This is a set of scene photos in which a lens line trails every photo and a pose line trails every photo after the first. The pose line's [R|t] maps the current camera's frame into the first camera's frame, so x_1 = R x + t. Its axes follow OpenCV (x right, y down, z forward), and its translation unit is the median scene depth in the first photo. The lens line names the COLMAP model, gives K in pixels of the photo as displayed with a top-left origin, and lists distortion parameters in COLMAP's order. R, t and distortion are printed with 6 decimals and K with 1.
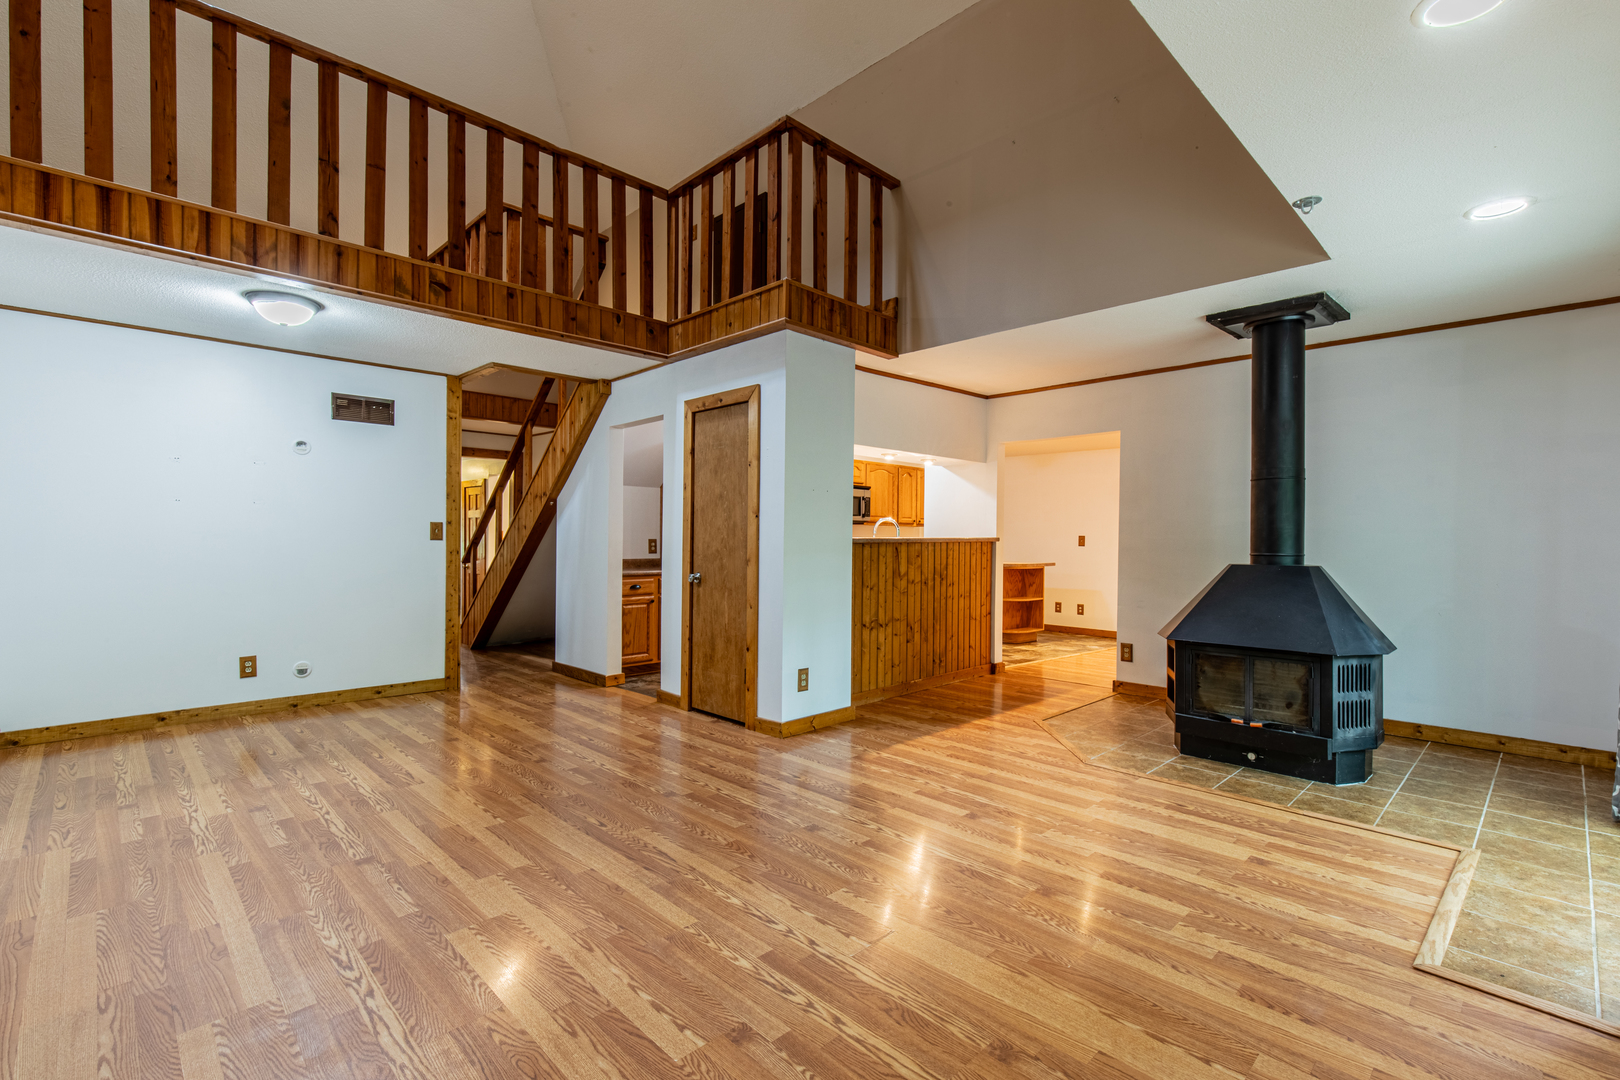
lens RADIAL K [[724.6, 0, 845.1], [0, 724.6, 541.4], [0, 0, 1]] dist [0.005241, 0.000997]
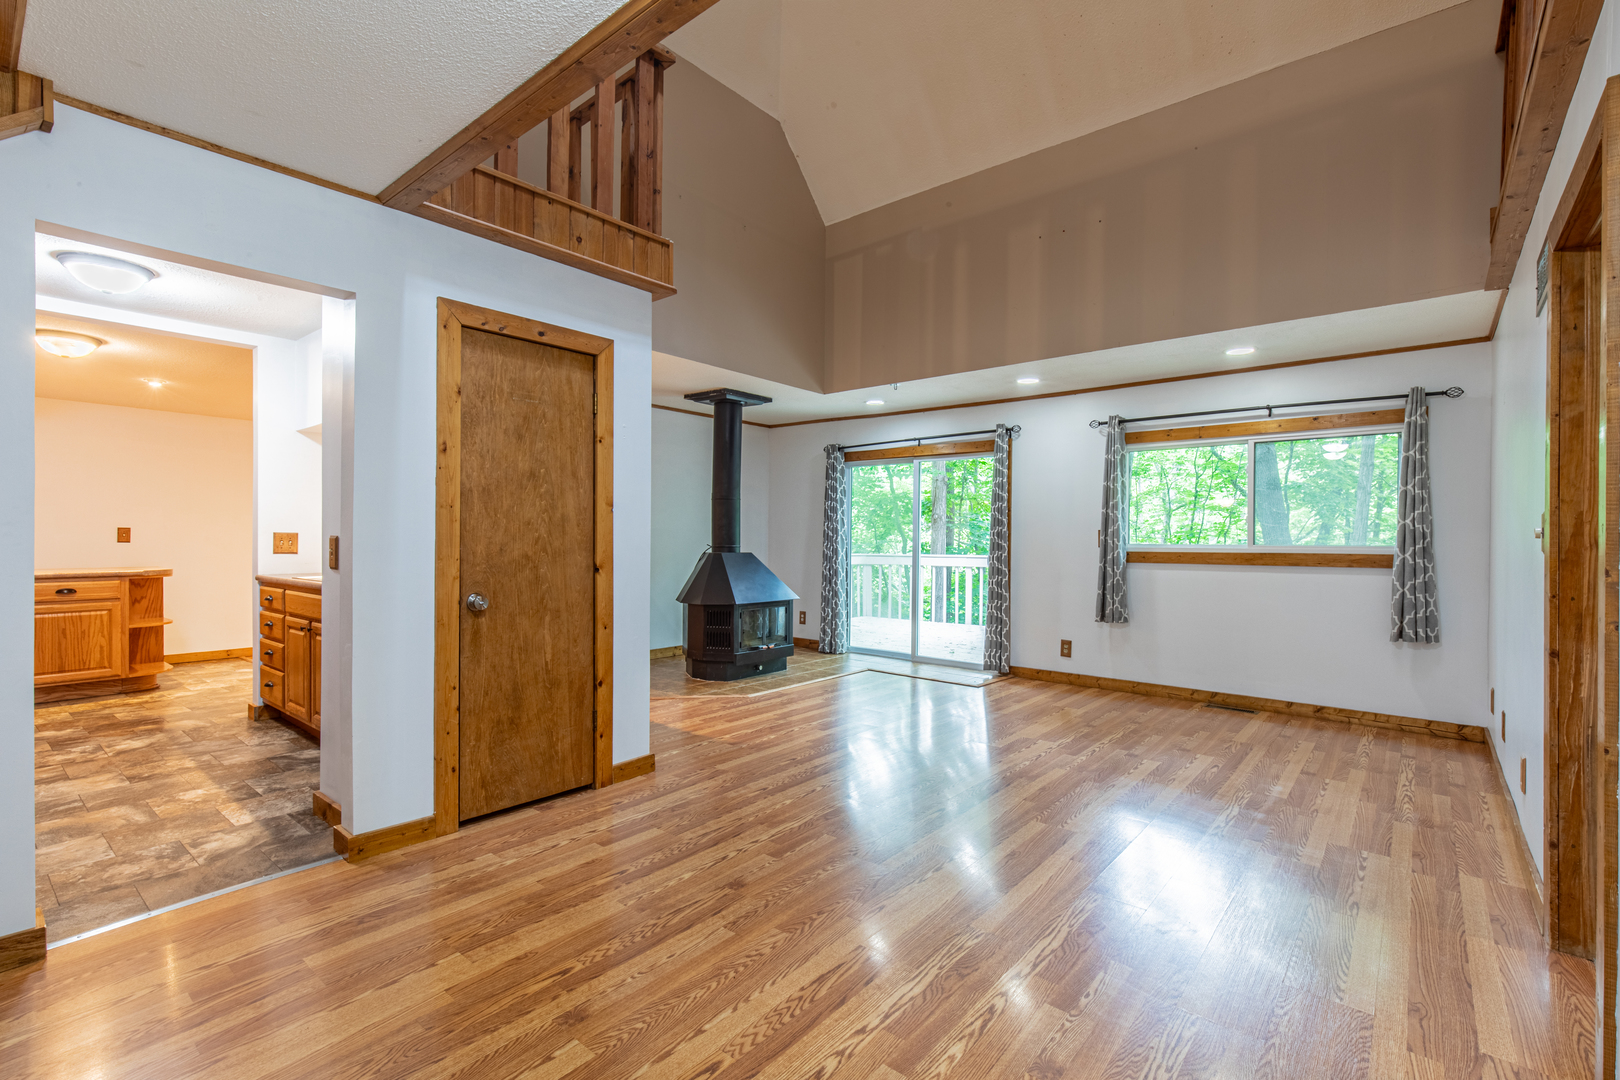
lens RADIAL K [[724.6, 0, 805.3], [0, 724.6, 540.7], [0, 0, 1]] dist [0.005241, 0.000997]
pose [[-0.063862, -0.010737, 0.997901, -0.978555], [-0.002002, 0.999941, 0.010631, -0.010316], [-0.997957, -0.001319, -0.063880, 0.900983]]
